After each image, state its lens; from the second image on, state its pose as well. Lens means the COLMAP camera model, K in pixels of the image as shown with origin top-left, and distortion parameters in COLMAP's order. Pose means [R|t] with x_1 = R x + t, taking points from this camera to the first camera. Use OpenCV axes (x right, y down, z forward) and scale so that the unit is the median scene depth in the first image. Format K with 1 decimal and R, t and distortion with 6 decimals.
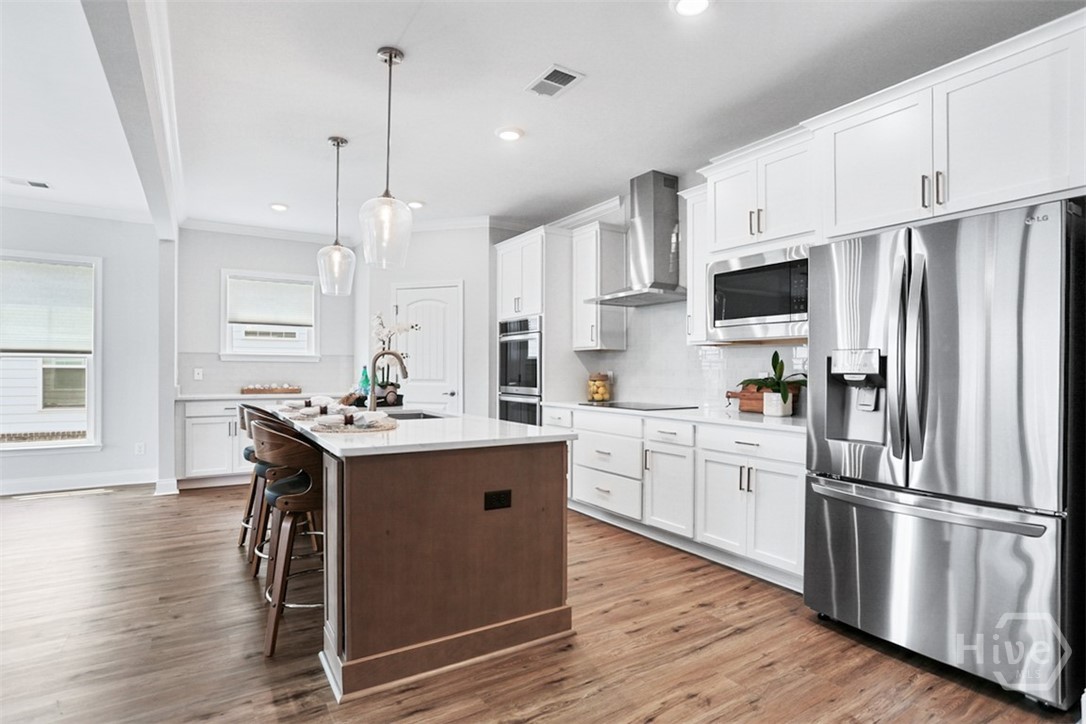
lens RADIAL K [[536.6, 0, 541.2], [0, 536.6, 369.1], [0, 0, 1]] dist [-0.027450, 0.008797]
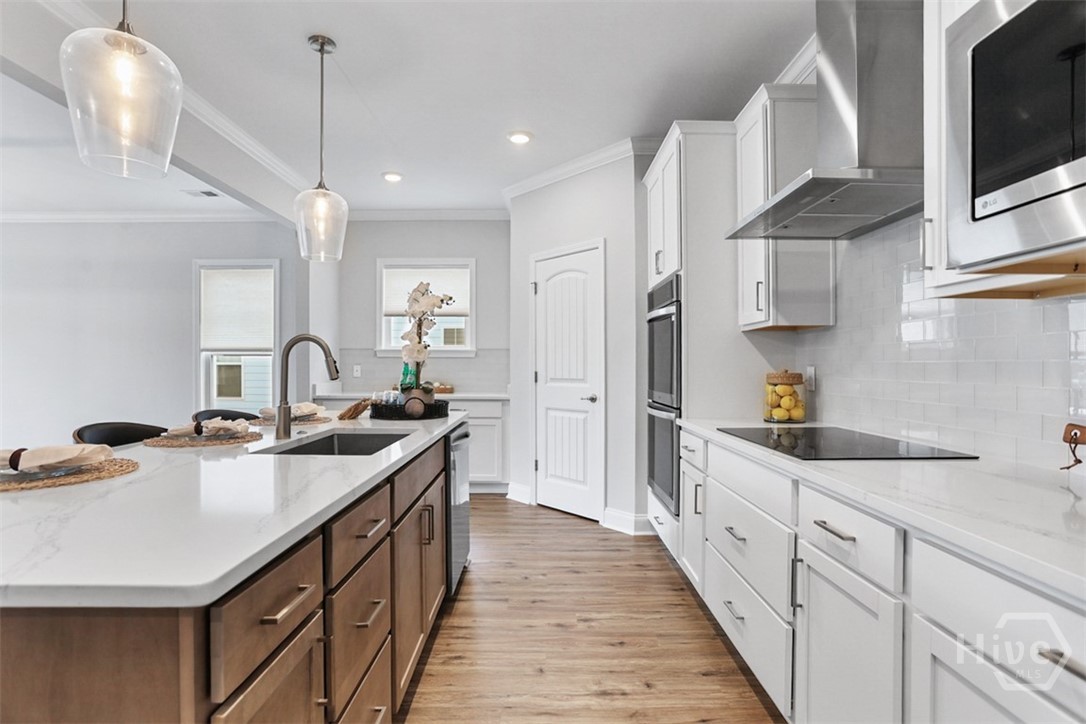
lens RADIAL K [[536.6, 0, 553.5], [0, 536.6, 368.2], [0, 0, 1]] dist [-0.027450, 0.008797]
pose [[0.862587, -0.000979, -0.505908, 0.232546], [0.003397, 0.999987, 0.003856, 0.002975], [0.505898, -0.005045, 0.862579, 0.535516]]
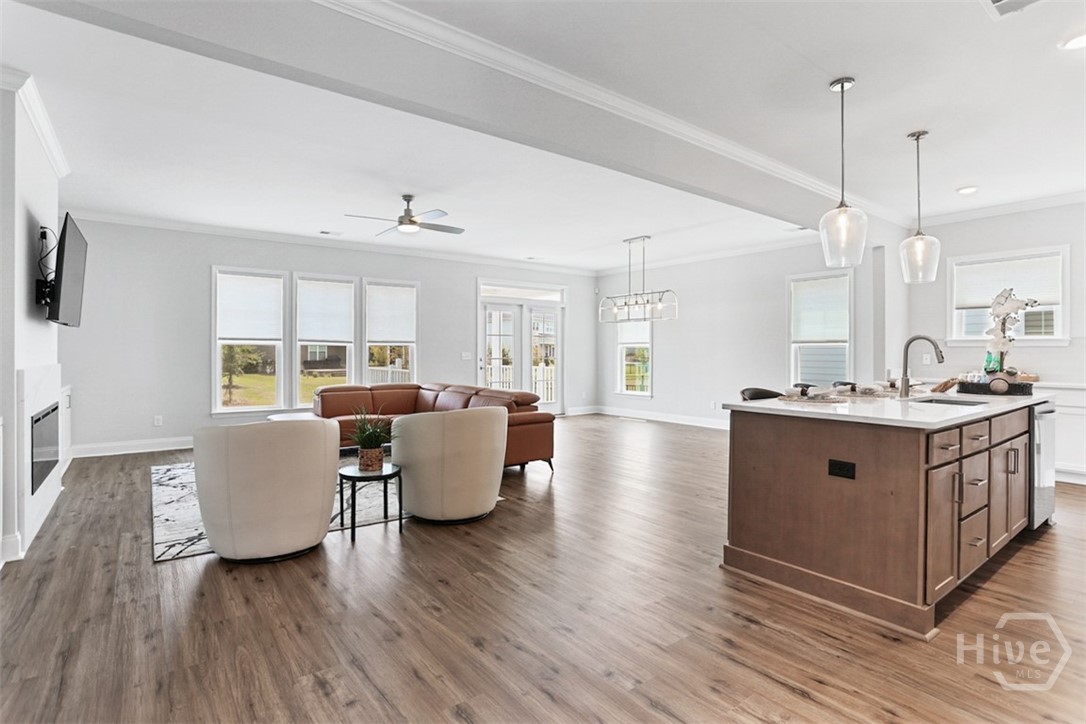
lens RADIAL K [[536.6, 0, 542.3], [0, 536.6, 355.1], [0, 0, 1]] dist [-0.027450, 0.008797]
pose [[0.099558, 0.000946, -0.995031, 0.561390], [-0.003633, 0.999993, 0.000587, 0.005115], [0.995025, 0.003556, 0.099561, 0.159899]]
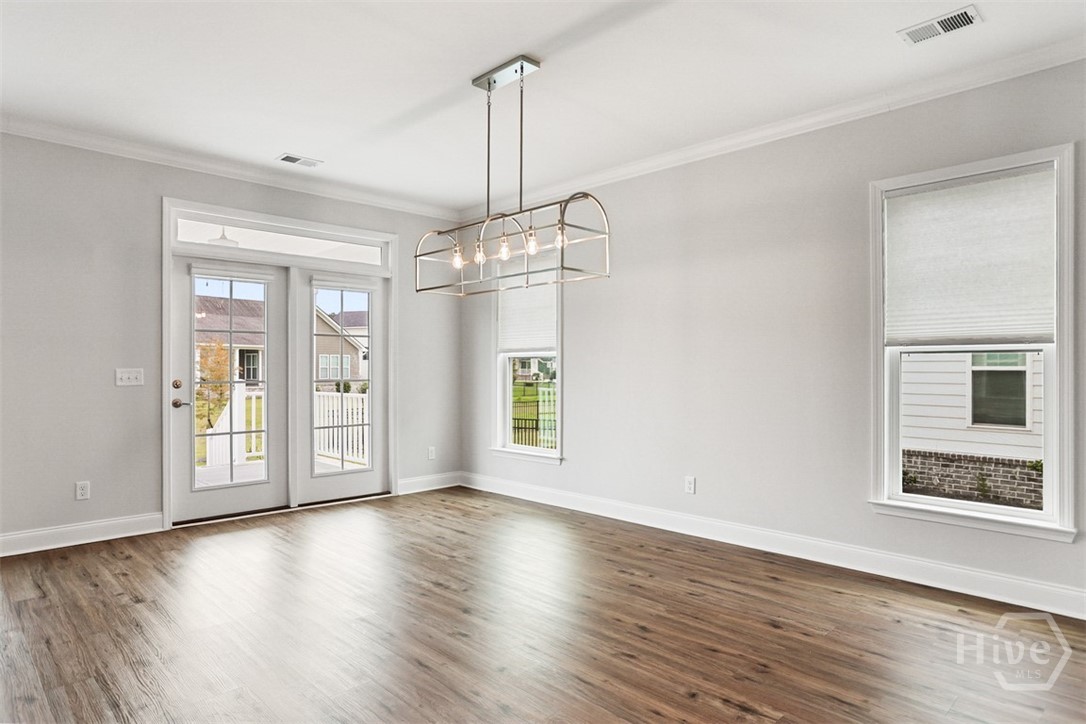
lens RADIAL K [[667.6, 0, 541.5], [0, 667.6, 364.2], [0, 0, 1]] dist [-0.012736, 0.001919]
pose [[0.233559, -0.009228, -0.972299, -0.517072], [-0.001866, 0.999949, -0.009939, -0.001816], [0.972341, 0.004136, 0.233530, 0.559290]]
